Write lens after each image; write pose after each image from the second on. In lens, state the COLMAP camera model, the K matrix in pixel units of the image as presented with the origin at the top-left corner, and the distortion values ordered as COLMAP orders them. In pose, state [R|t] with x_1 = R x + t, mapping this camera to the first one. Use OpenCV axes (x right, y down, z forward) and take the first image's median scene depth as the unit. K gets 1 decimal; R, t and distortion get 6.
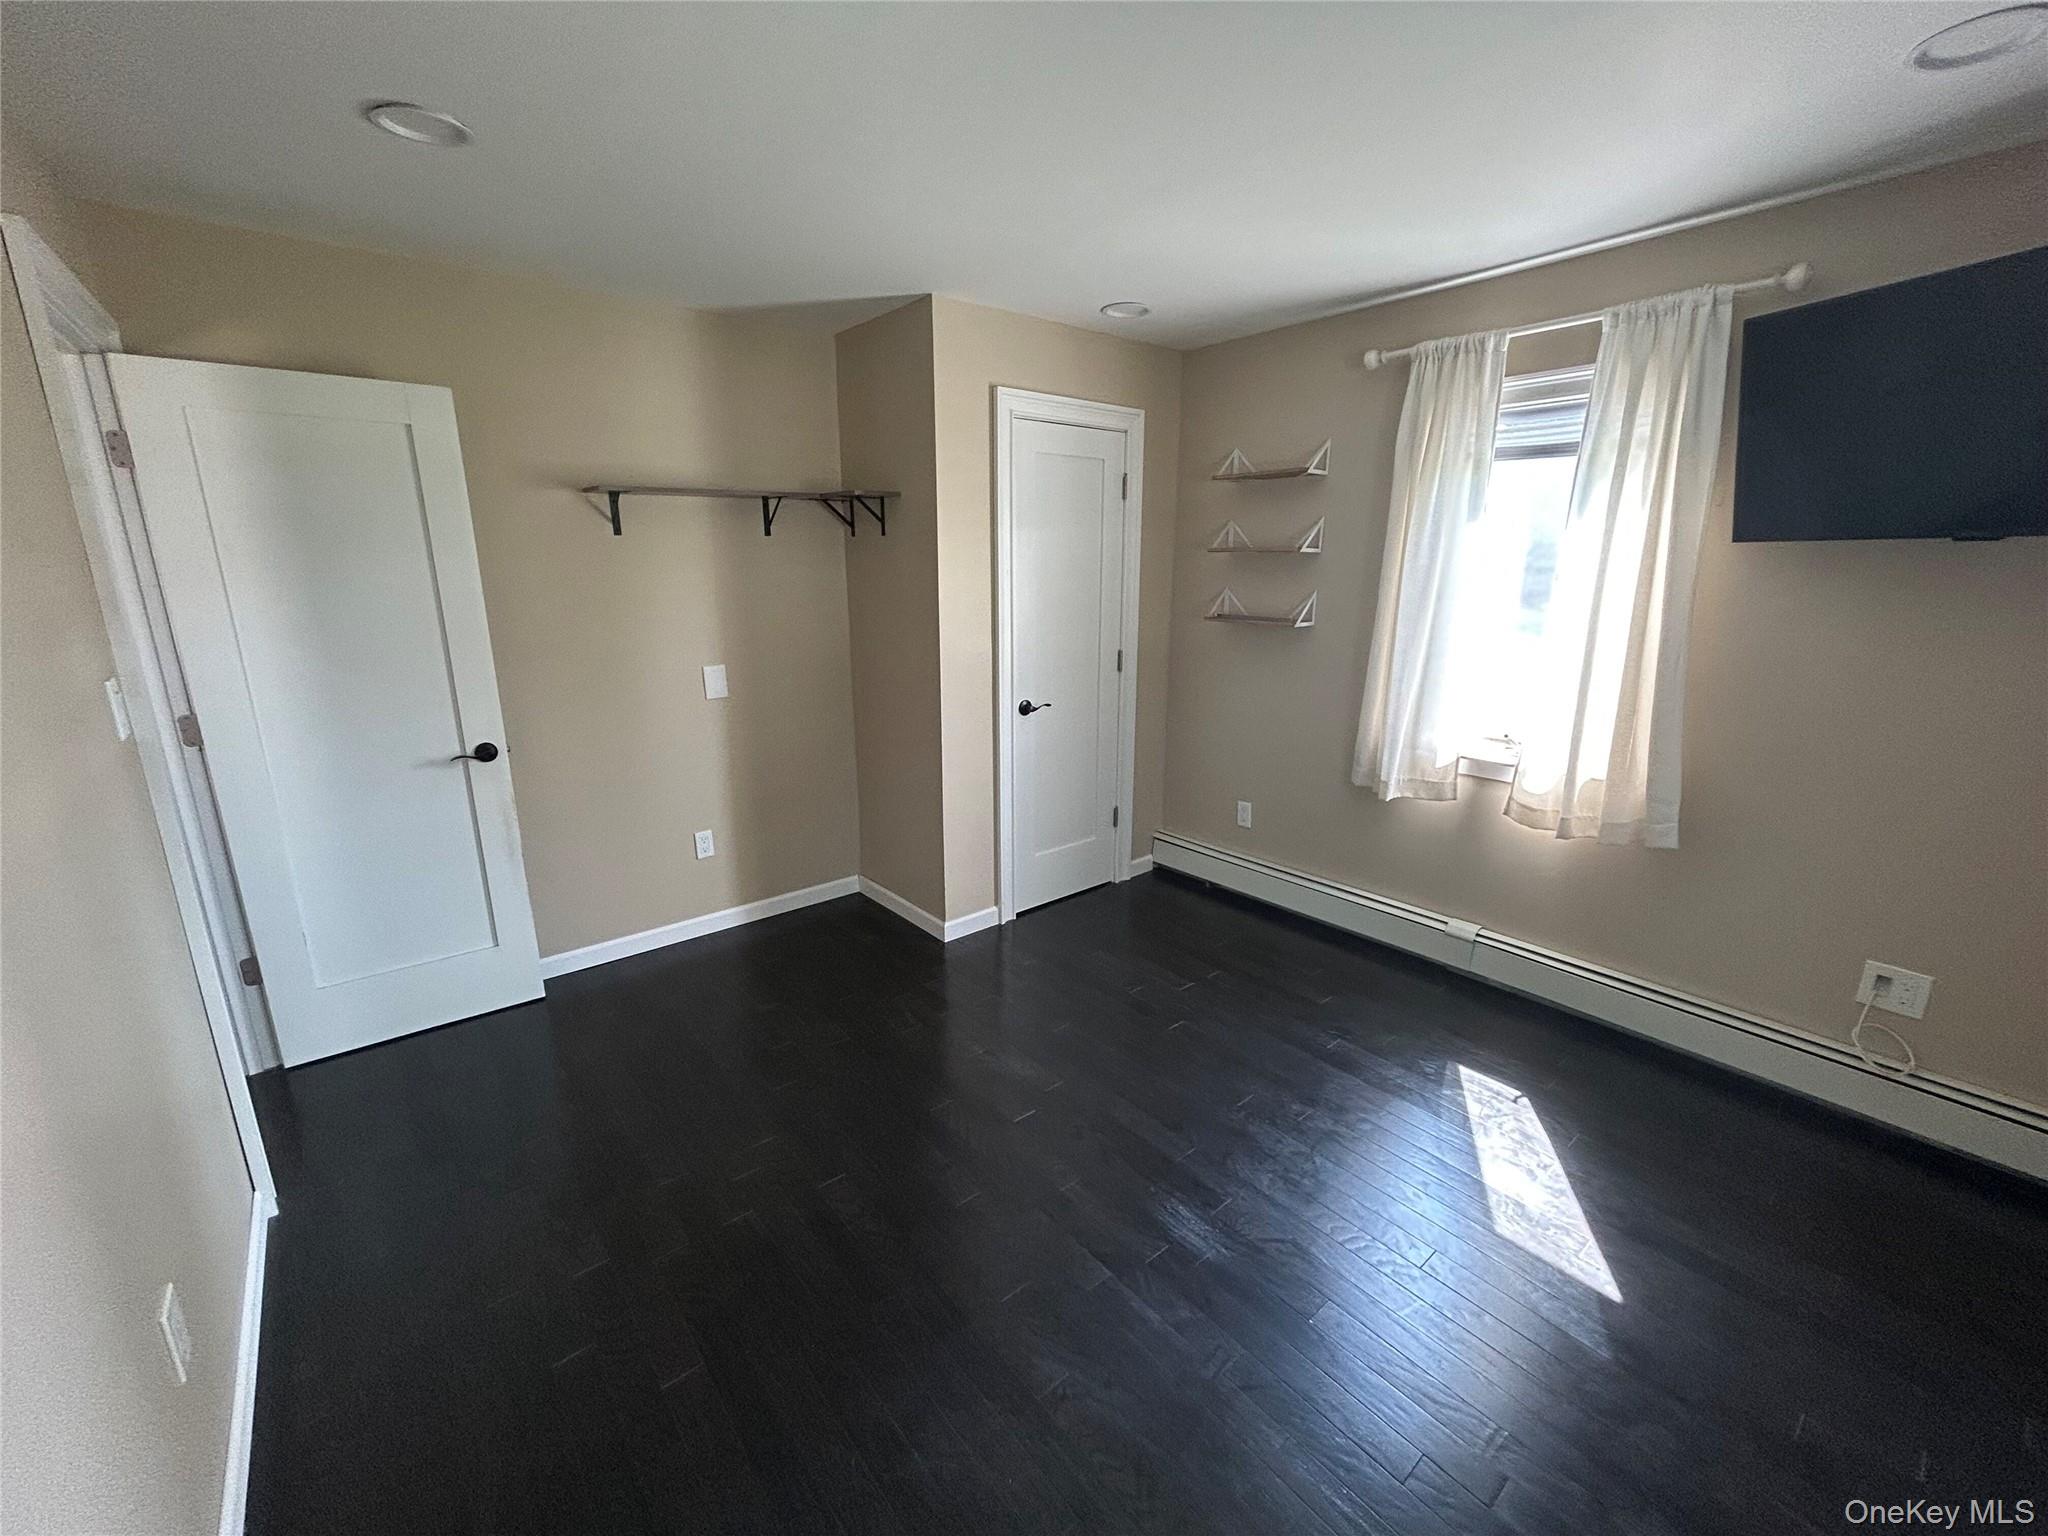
lens RADIAL K [[825.7, 0, 1022.4], [0, 825.7, 764.6], [0, 0, 1]] dist [-0.002851, 0.000187]
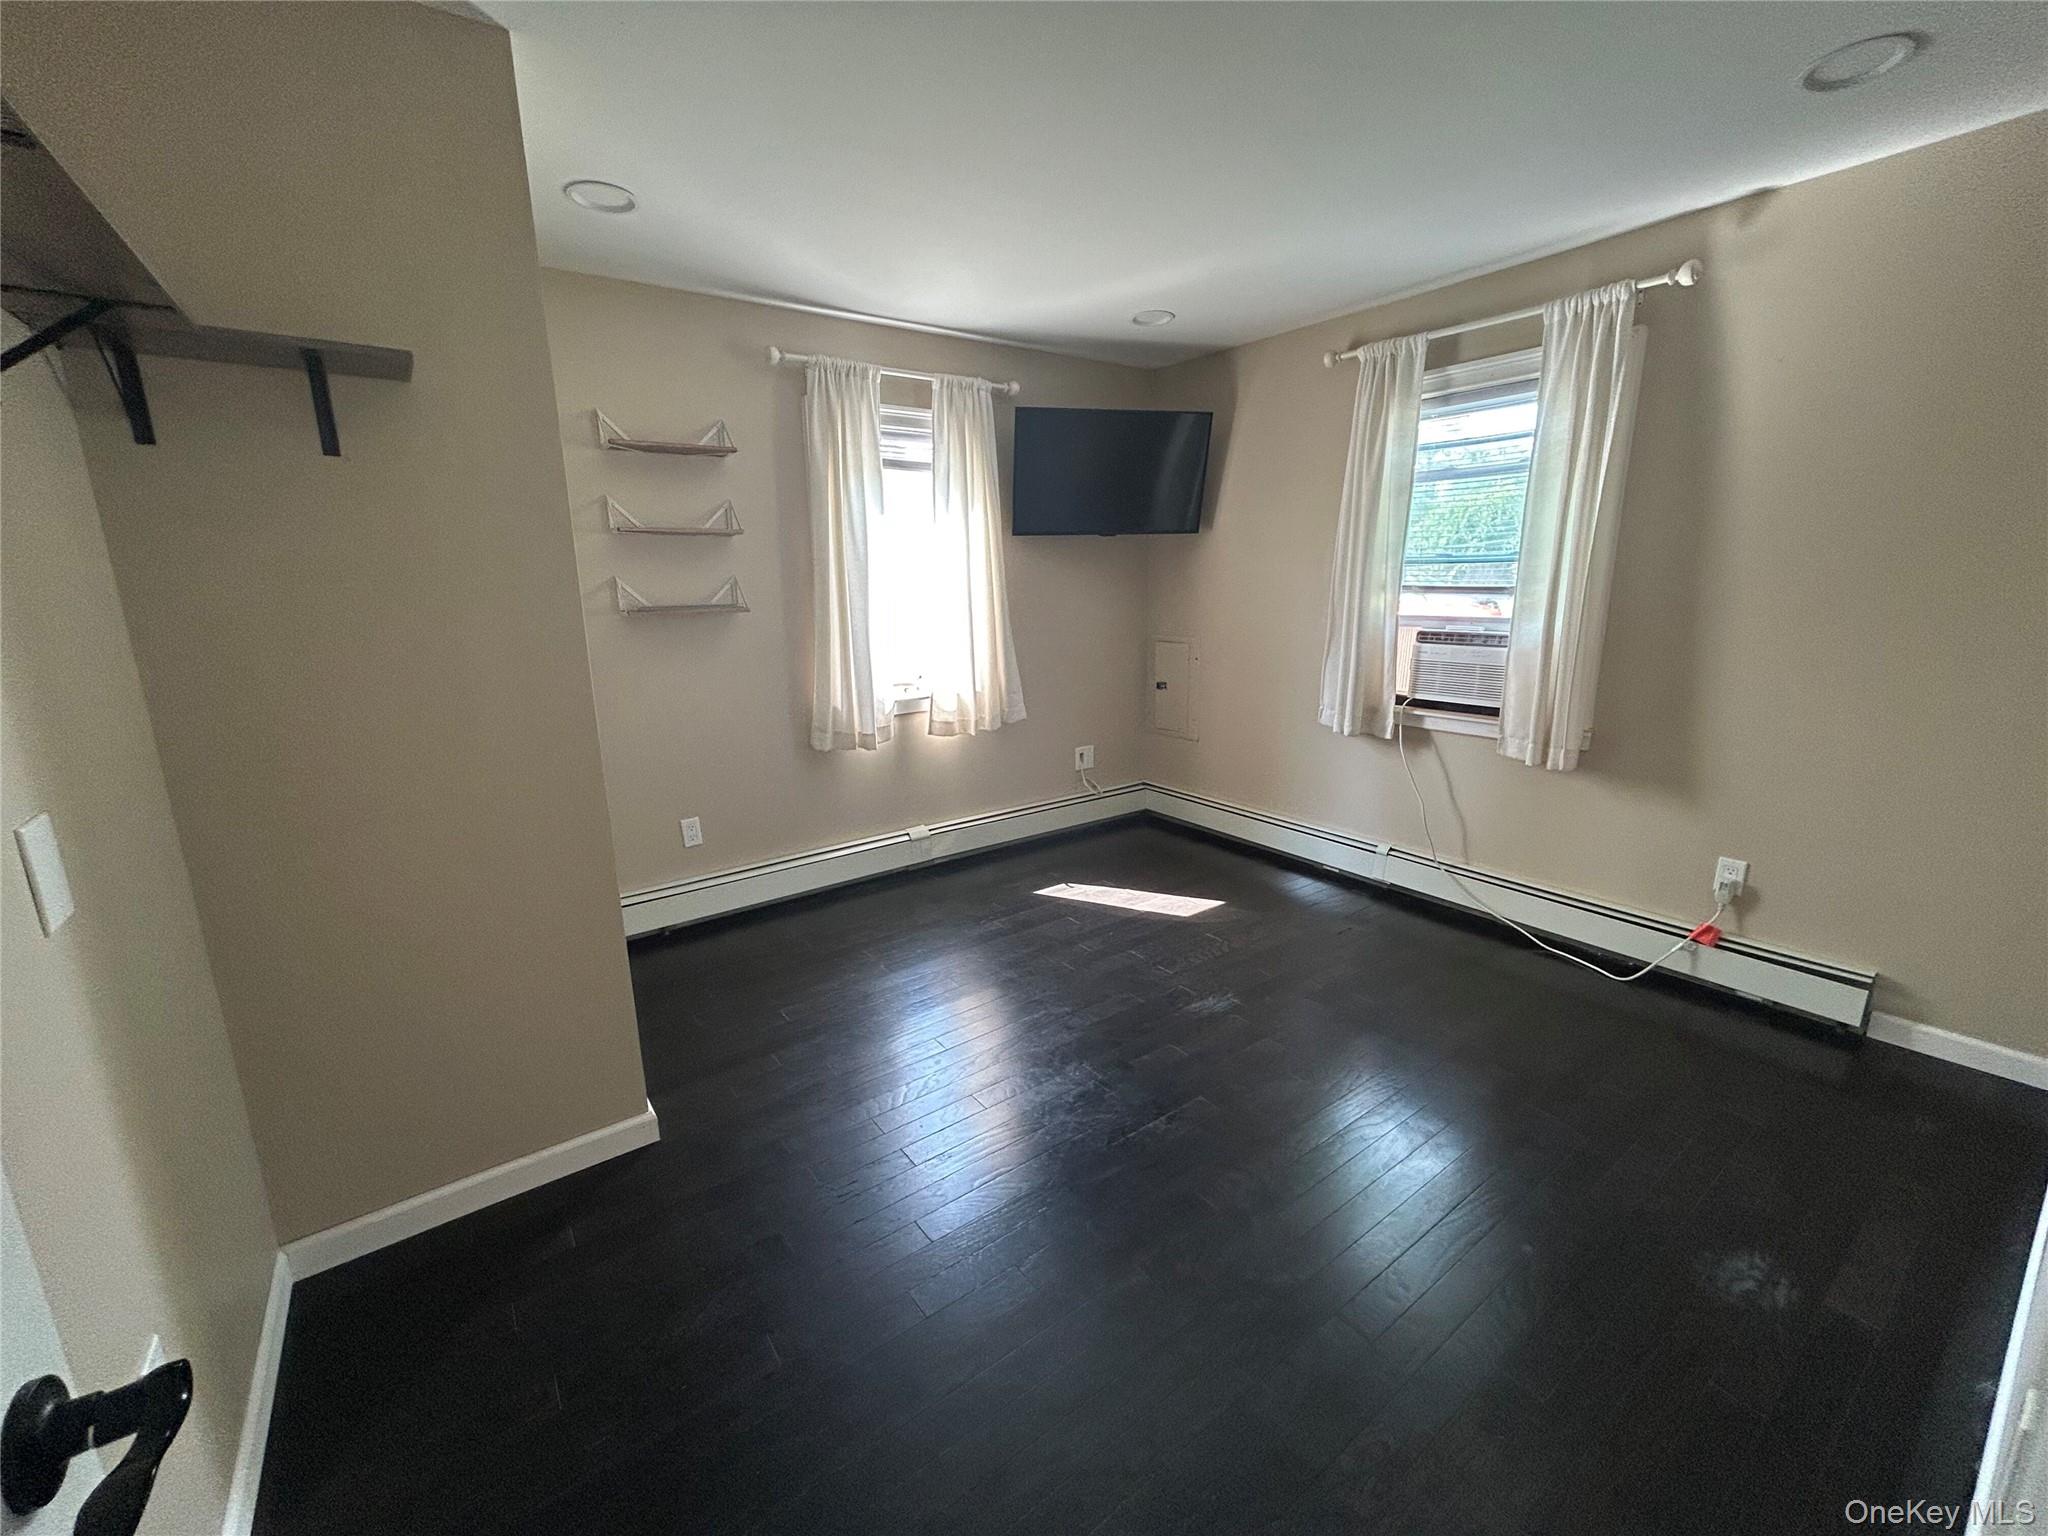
lens RADIAL K [[825.7, 0, 1023.8], [0, 825.7, 769.8], [0, 0, 1]] dist [-0.002851, 0.000187]
pose [[0.051671, -0.227461, 0.972415, -0.799634], [0.255269, 0.944377, 0.207339, -0.137060], [-0.965488, 0.237514, 0.106861, 0.781960]]
